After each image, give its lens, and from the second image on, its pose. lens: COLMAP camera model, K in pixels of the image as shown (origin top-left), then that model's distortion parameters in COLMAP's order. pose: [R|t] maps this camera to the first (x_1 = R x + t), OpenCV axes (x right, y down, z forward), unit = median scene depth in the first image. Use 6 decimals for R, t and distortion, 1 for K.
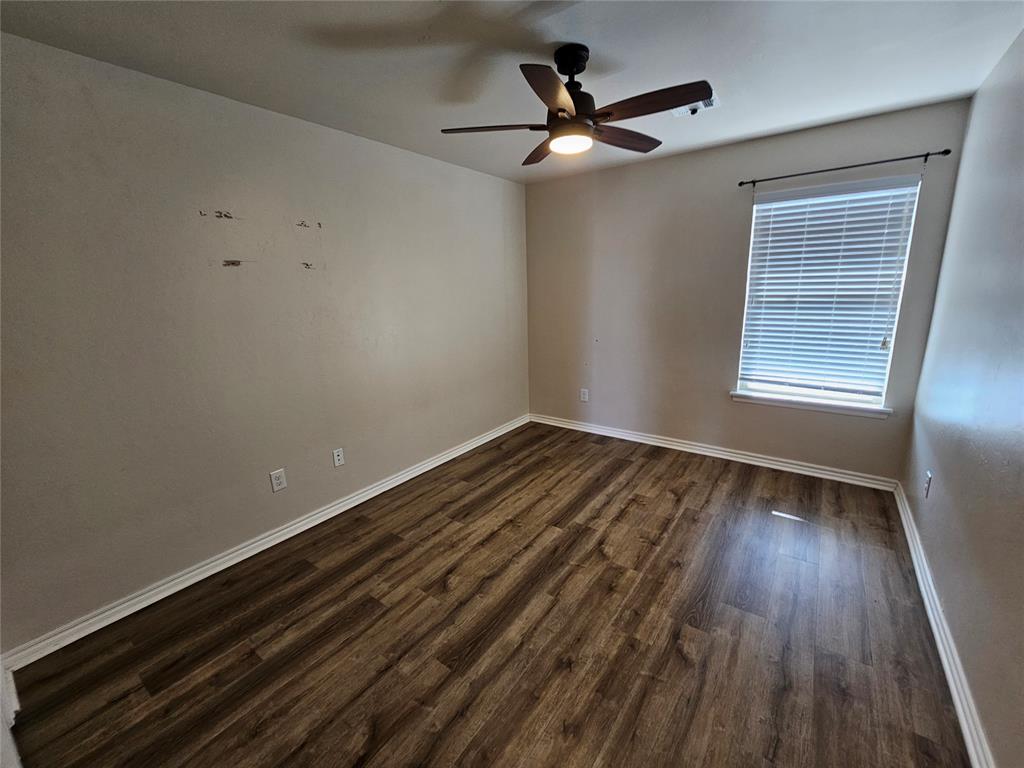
lens RADIAL K [[420.9, 0, 492.5], [0, 420.9, 380.1], [0, 0, 1]] dist [-0.000655, -0.000197]
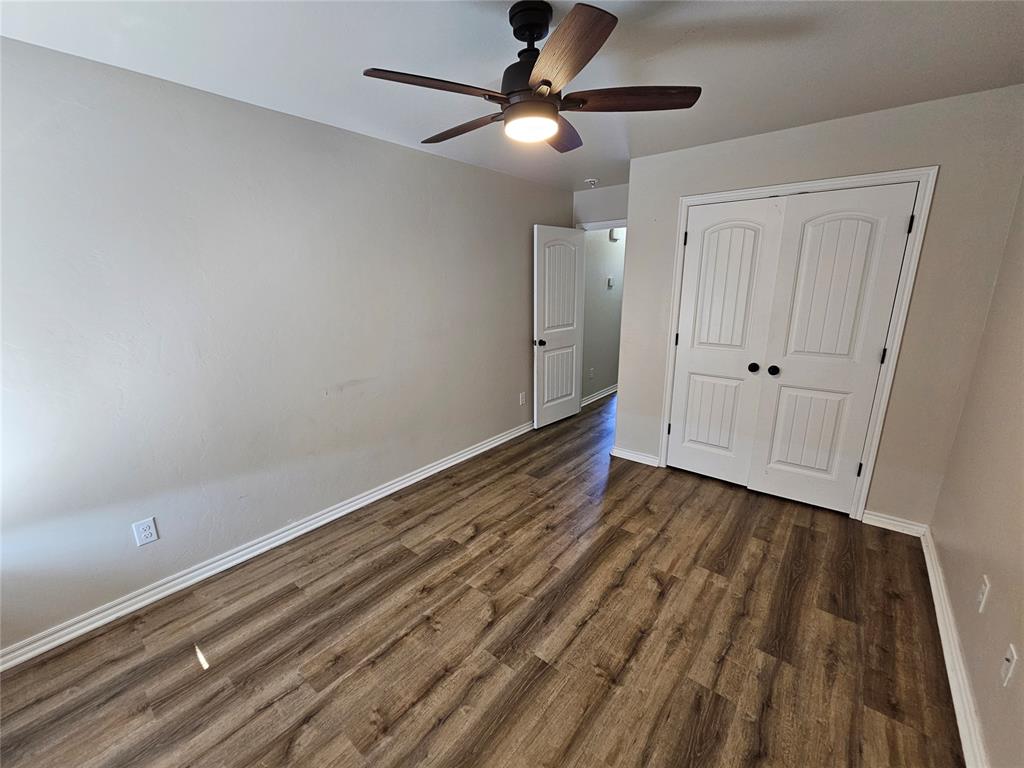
lens RADIAL K [[420.9, 0, 506.8], [0, 420.9, 382.5], [0, 0, 1]] dist [-0.000655, -0.000197]
pose [[-0.998915, 0.035698, 0.029902, 0.211236], [0.045271, 0.894914, 0.443935, -0.428157], [-0.010912, 0.444808, -0.895560, 1.714982]]
